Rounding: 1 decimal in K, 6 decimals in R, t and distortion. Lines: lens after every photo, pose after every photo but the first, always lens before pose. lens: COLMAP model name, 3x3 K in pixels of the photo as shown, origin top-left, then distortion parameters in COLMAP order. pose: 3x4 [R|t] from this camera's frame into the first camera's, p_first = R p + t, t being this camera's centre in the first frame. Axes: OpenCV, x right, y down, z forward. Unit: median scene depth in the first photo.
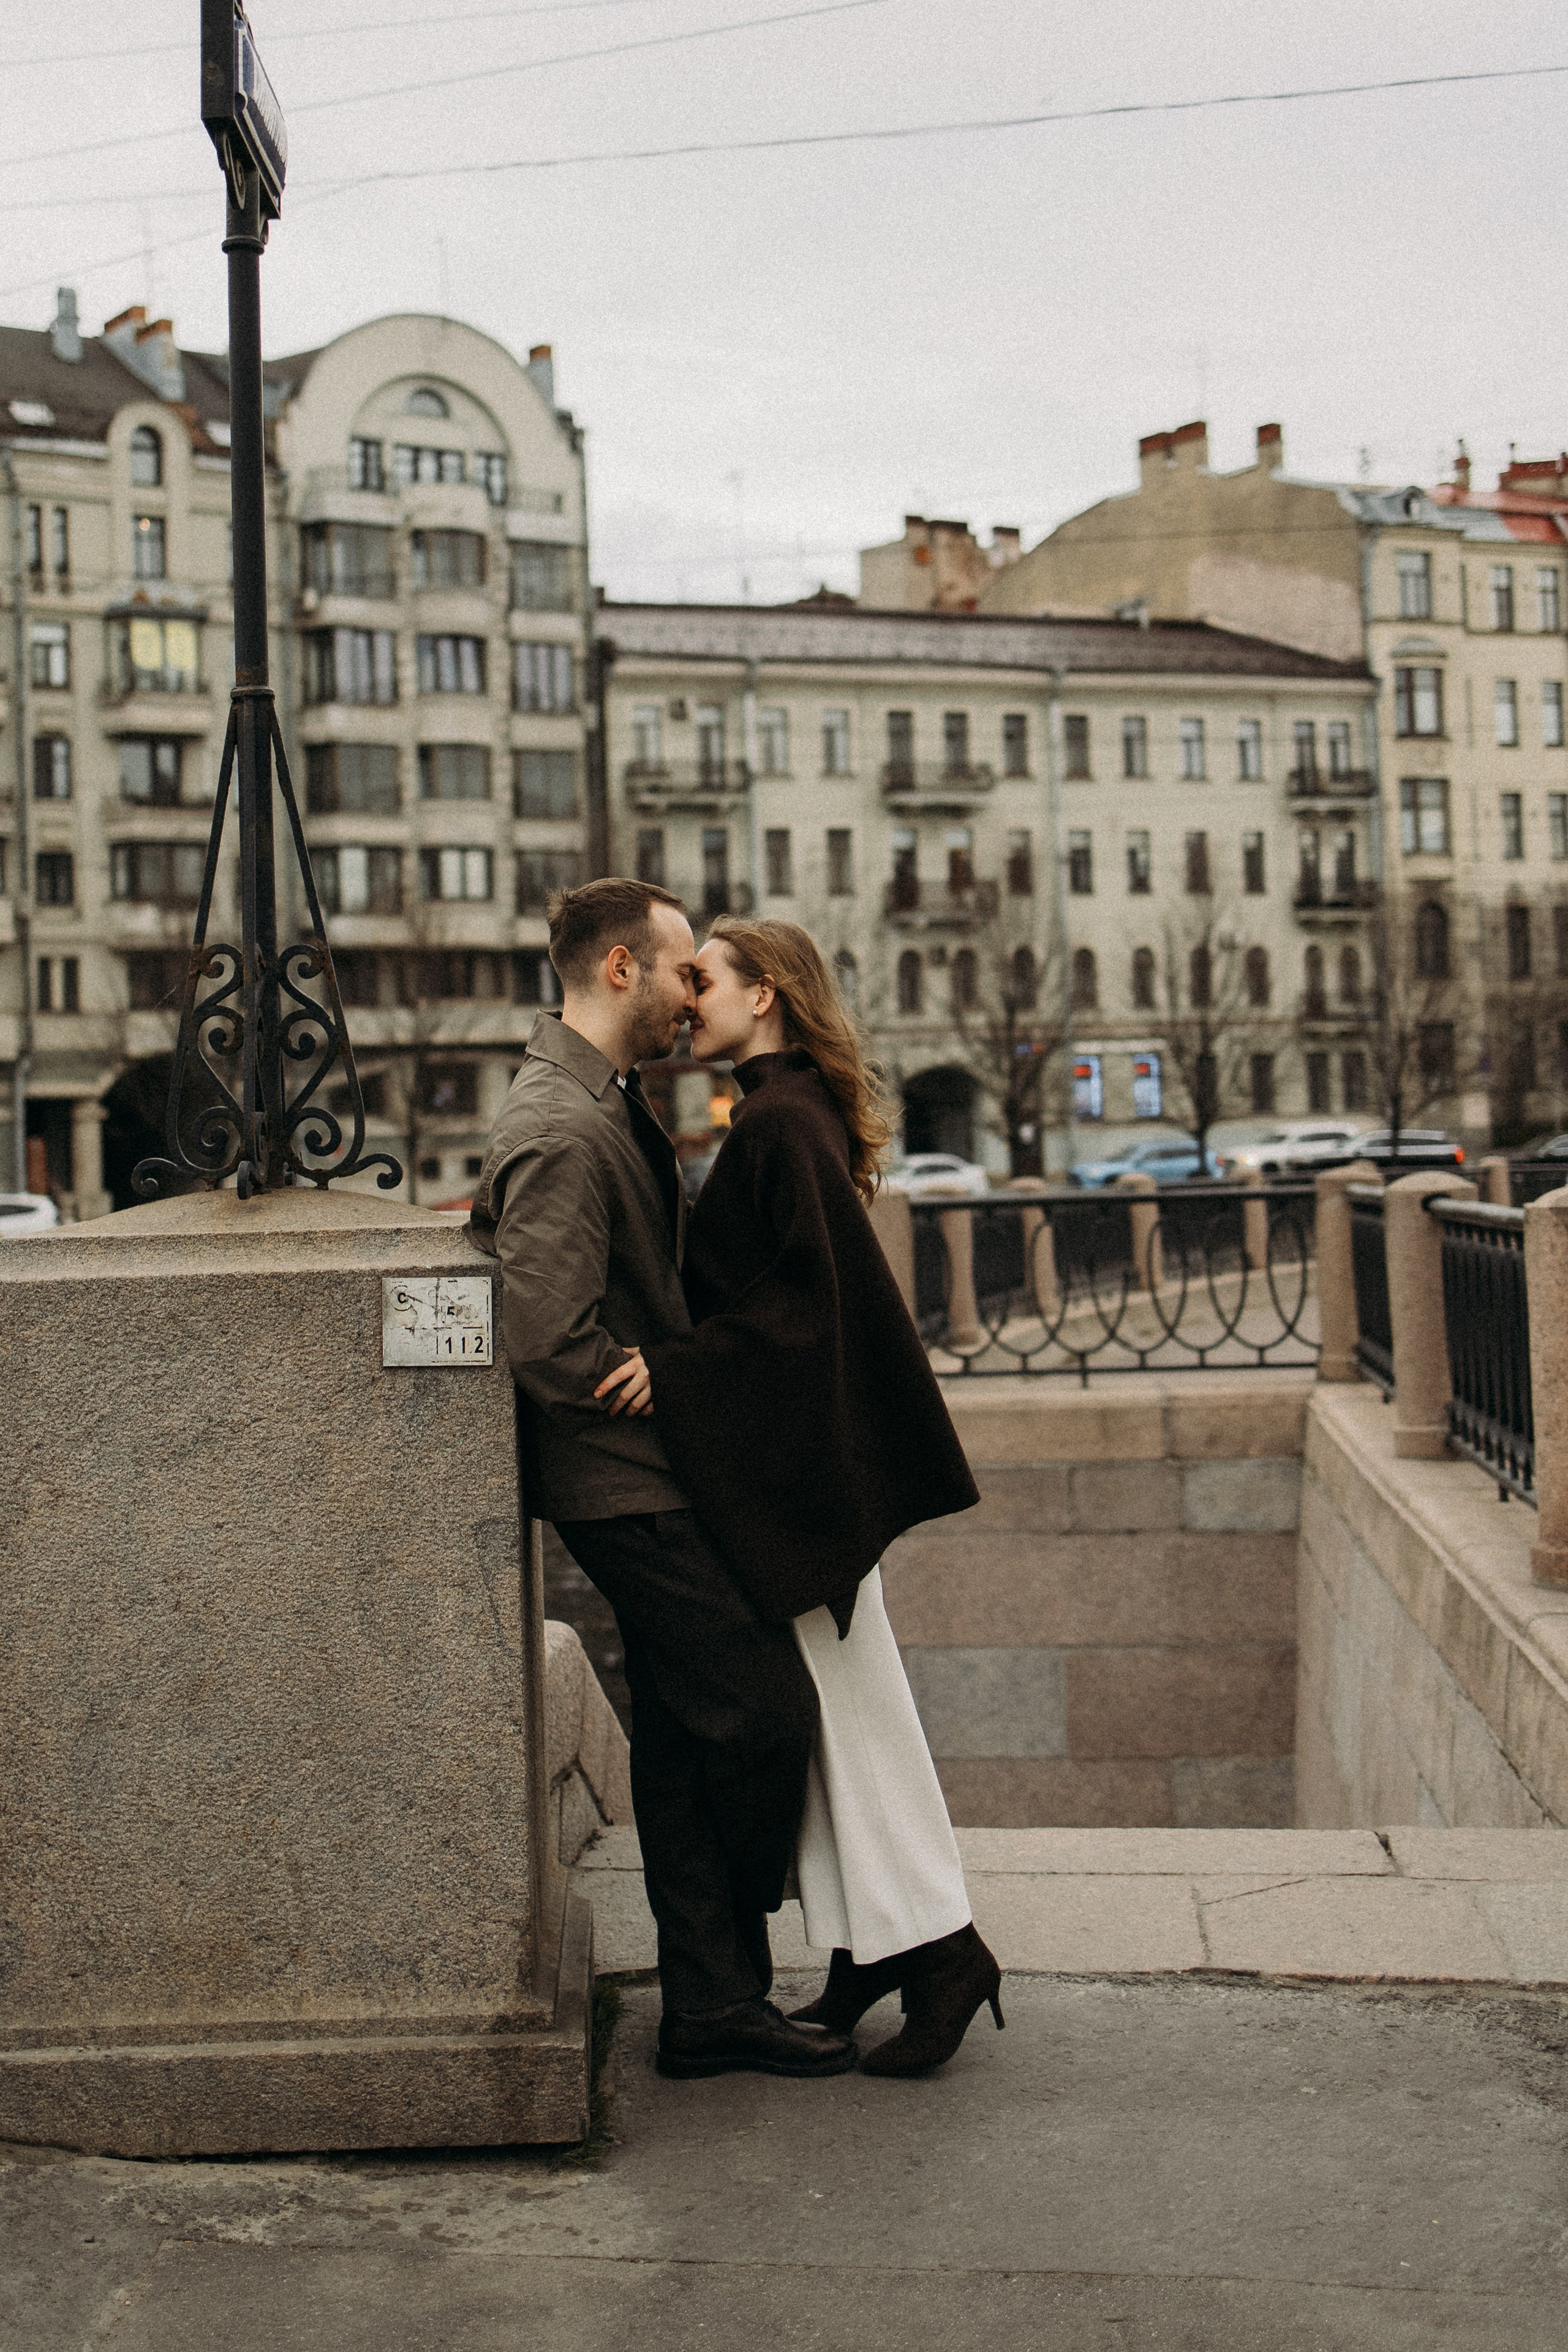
lens RADIAL K [[3013.8, 0, 628.1], [0, 3013.8, 971.8], [0, 0, 1]] dist [0.038713, 0.000000]
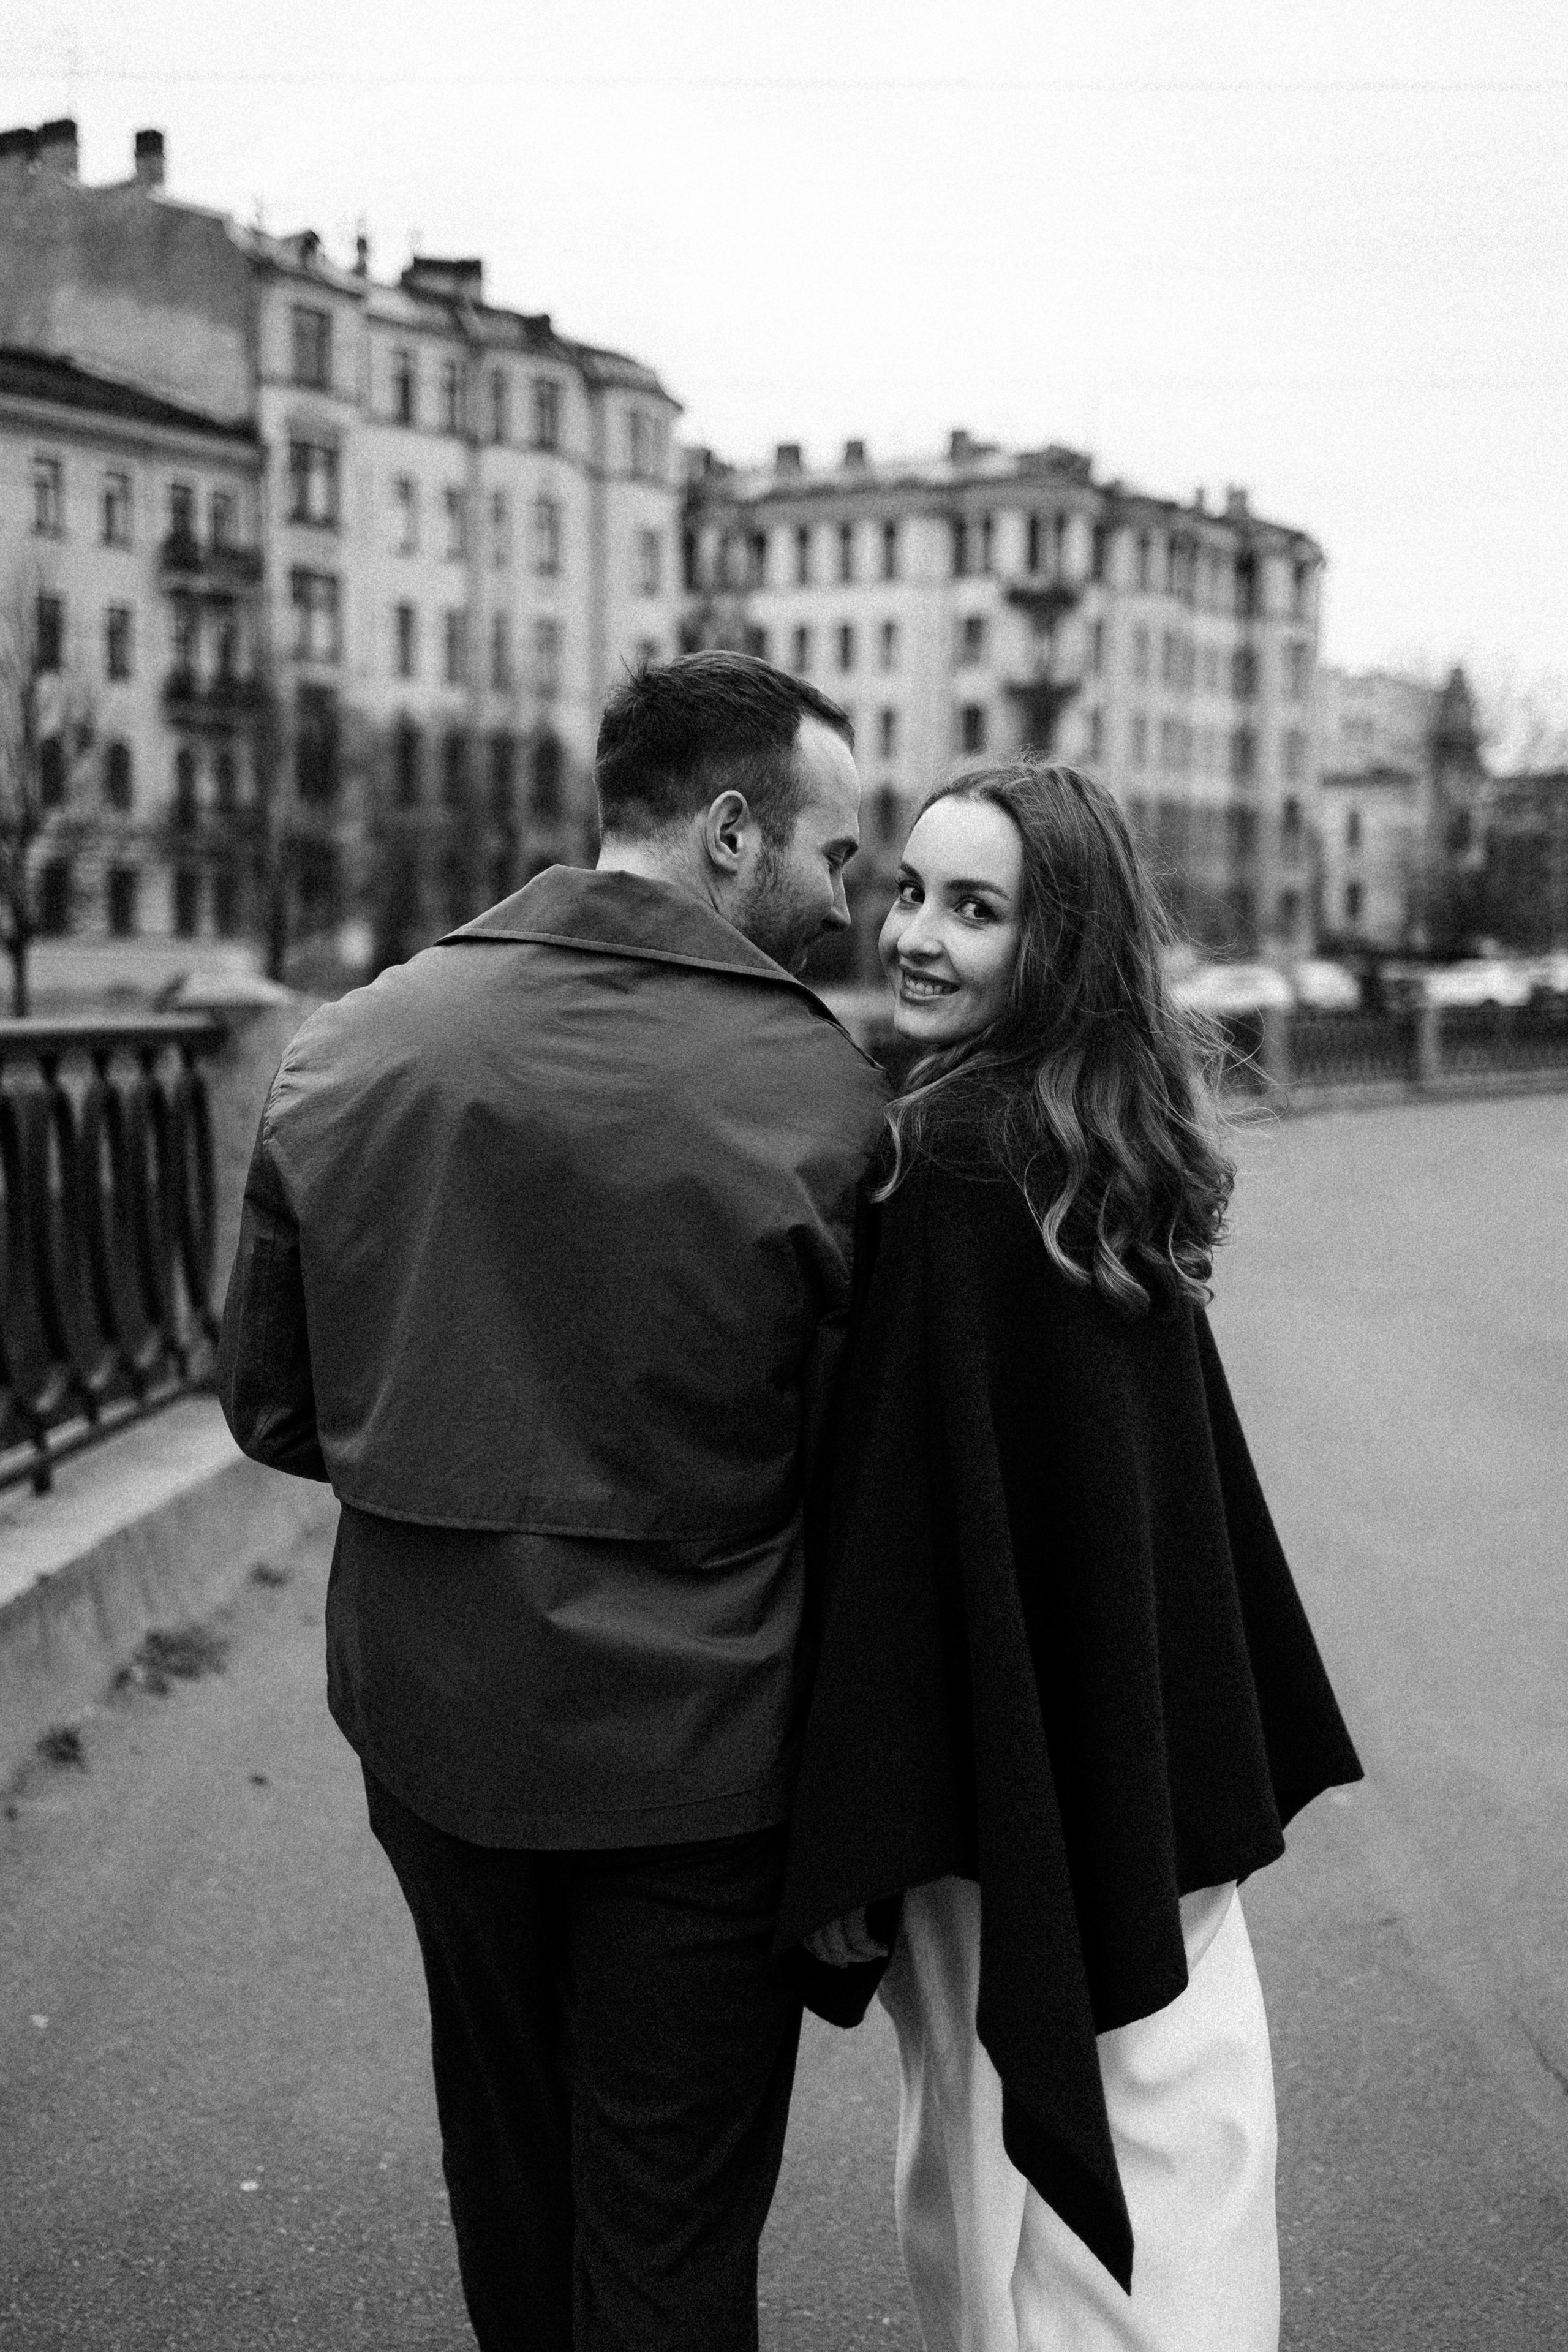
lens RADIAL K [[2413.8, 0, 770.1], [0, 2413.8, 1170.2], [0, 0, 1]] dist [0.042360, 0.000000]
pose [[0.897275, 0.002982, 0.441461, 0.070015], [-0.061624, 0.991033, 0.118558, 0.019776], [-0.437149, -0.133584, 0.889413, 0.286899]]
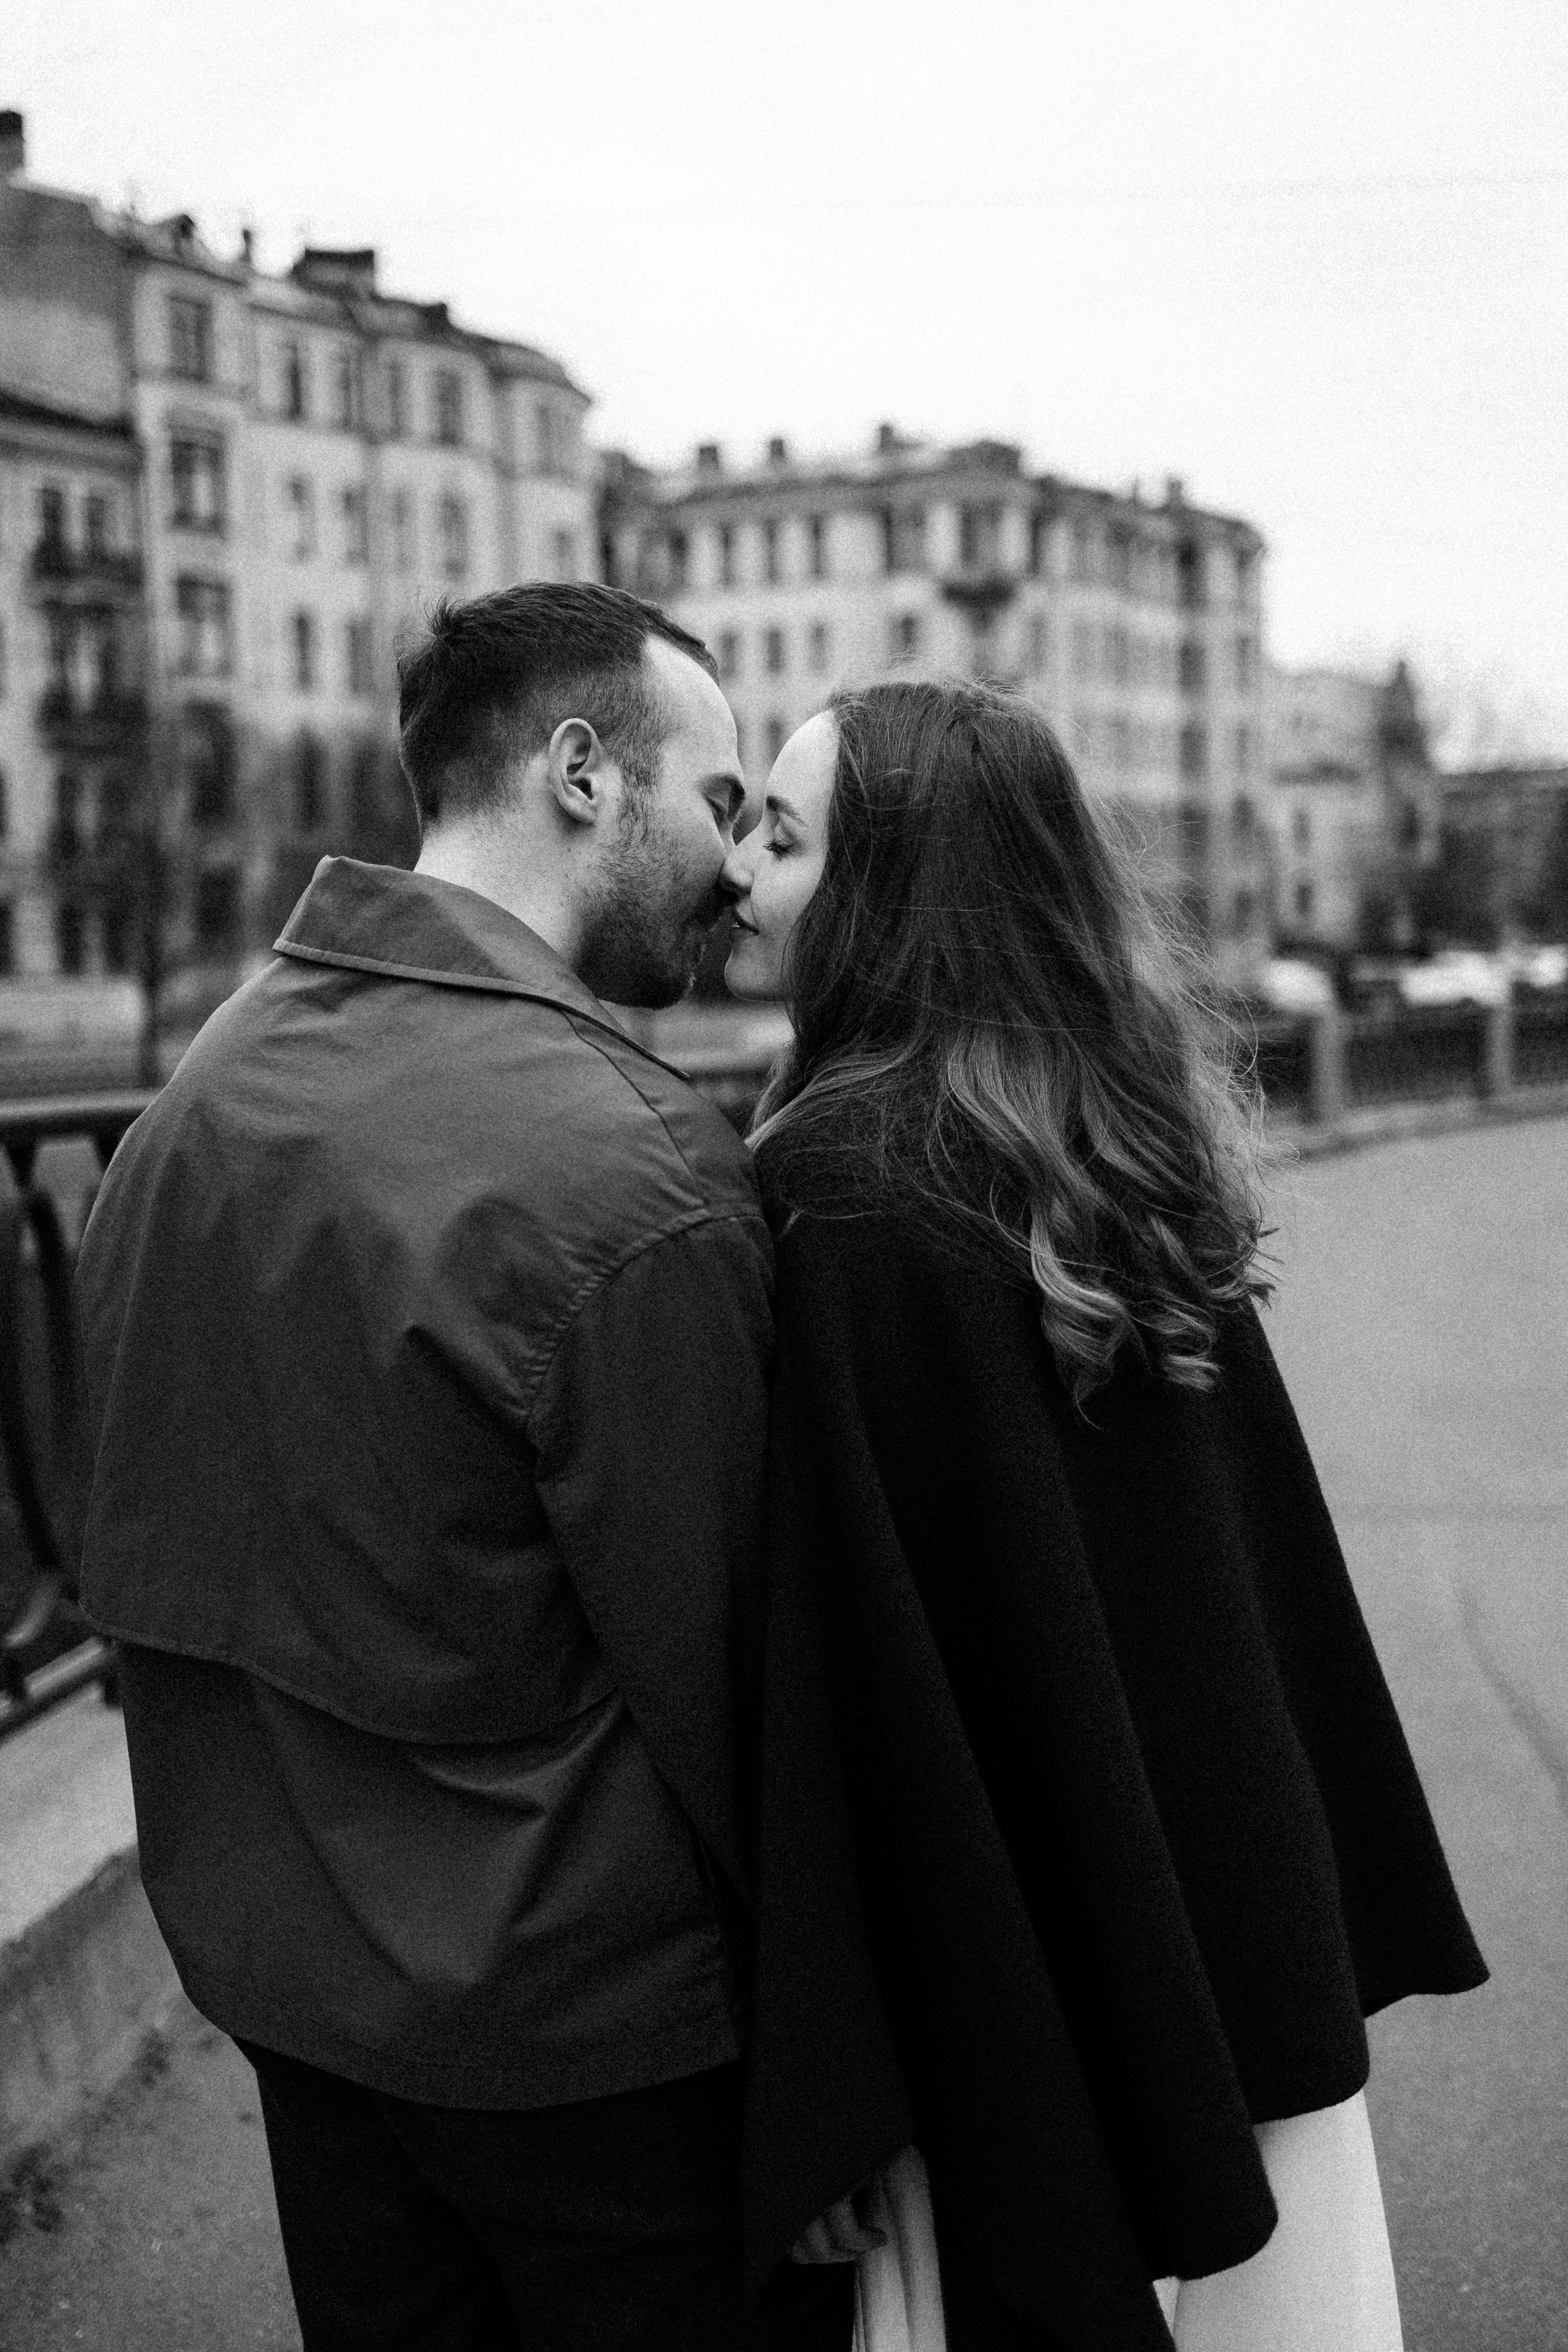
lens RADIAL K [[2413.8, 0, 746.1], [0, 2413.8, 1144.4], [0, 0, 1]] dist [0.042360, 0.000000]
pose [[0.891276, -0.018653, 0.453078, 0.095075], [-0.029728, 0.994601, 0.099426, 0.021693], [-0.452486, -0.102085, 0.885909, 0.335773]]
